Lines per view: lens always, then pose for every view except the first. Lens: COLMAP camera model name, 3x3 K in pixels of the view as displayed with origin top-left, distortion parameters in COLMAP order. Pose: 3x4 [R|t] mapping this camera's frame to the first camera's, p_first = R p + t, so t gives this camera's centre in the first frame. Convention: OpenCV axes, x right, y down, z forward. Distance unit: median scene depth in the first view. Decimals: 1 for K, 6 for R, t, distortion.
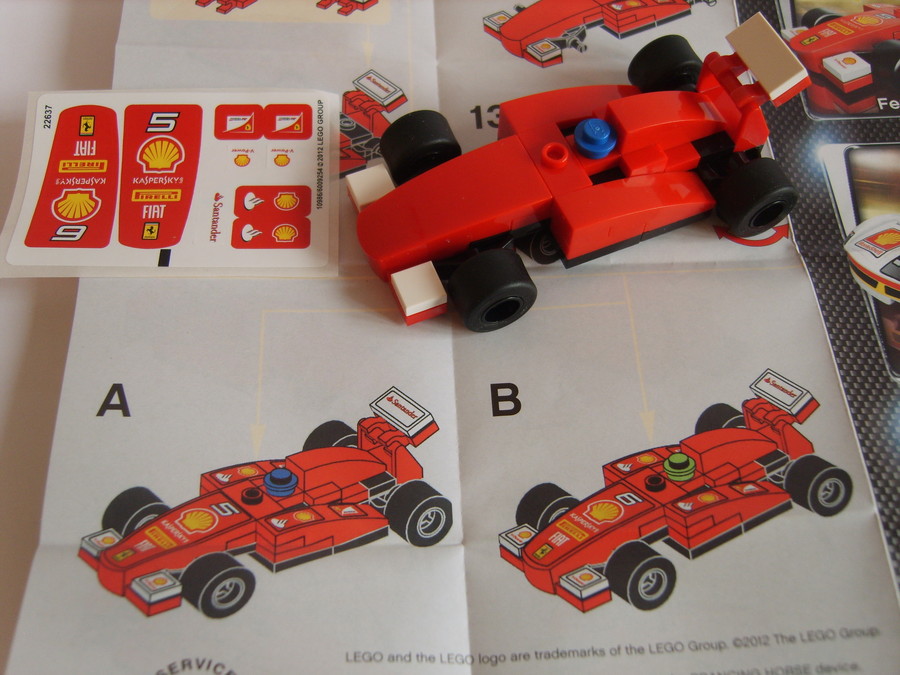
lens RADIAL K [[921.5, 0, 450.0], [0, 921.5, 337.5], [0, 0, 1]] dist [-0.160737, 0.119946]
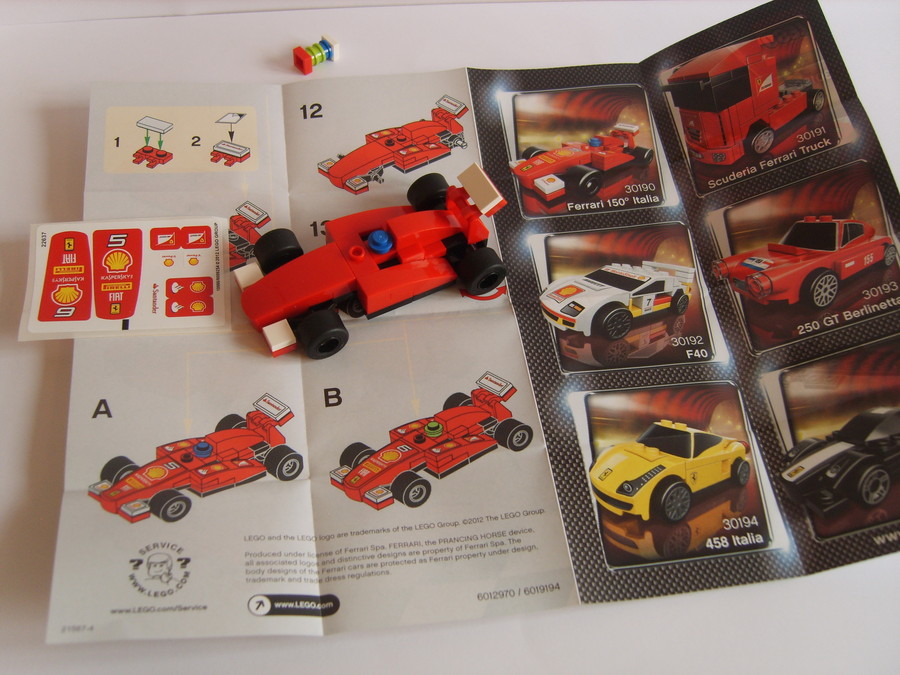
lens RADIAL K [[921.5, 0, 450.0], [0, 921.5, 337.5], [0, 0, 1]] dist [-0.160737, 0.119946]
pose [[0.992725, -0.049991, 0.109538, 0.092602], [0.057136, 0.996371, -0.063090, 0.074723], [-0.105987, 0.068889, 0.991978, -0.707289]]
